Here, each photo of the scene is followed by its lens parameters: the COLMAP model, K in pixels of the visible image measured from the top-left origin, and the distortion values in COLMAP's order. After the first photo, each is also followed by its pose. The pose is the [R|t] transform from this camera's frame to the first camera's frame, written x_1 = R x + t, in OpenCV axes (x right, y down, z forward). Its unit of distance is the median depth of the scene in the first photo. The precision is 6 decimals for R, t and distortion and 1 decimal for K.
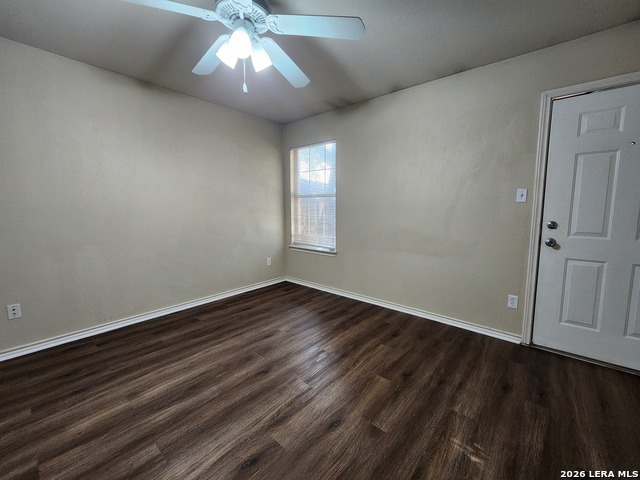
lens RADIAL K [[262.0, 0, 327.4], [0, 262.0, 235.8], [0, 0, 1]] dist [-0.003105, -0.000626]
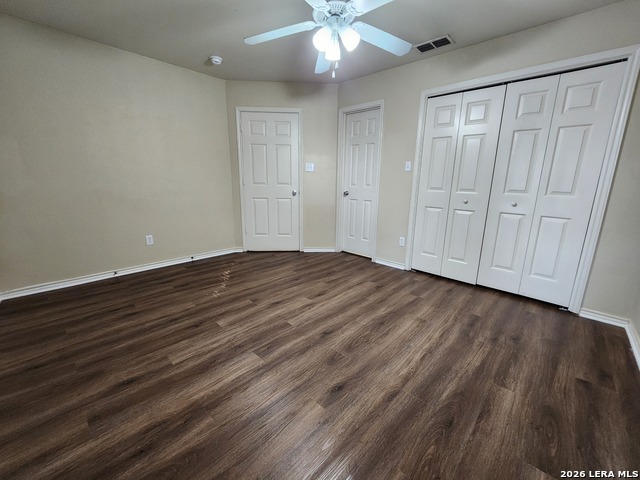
lens RADIAL K [[262.0, 0, 327.4], [0, 262.0, 235.8], [0, 0, 1]] dist [-0.003105, -0.000626]
pose [[-0.998705, -0.028492, 0.042141, -0.277530], [-0.013735, 0.948687, 0.315918, -0.172627], [-0.048979, 0.314930, -0.947850, 1.870241]]
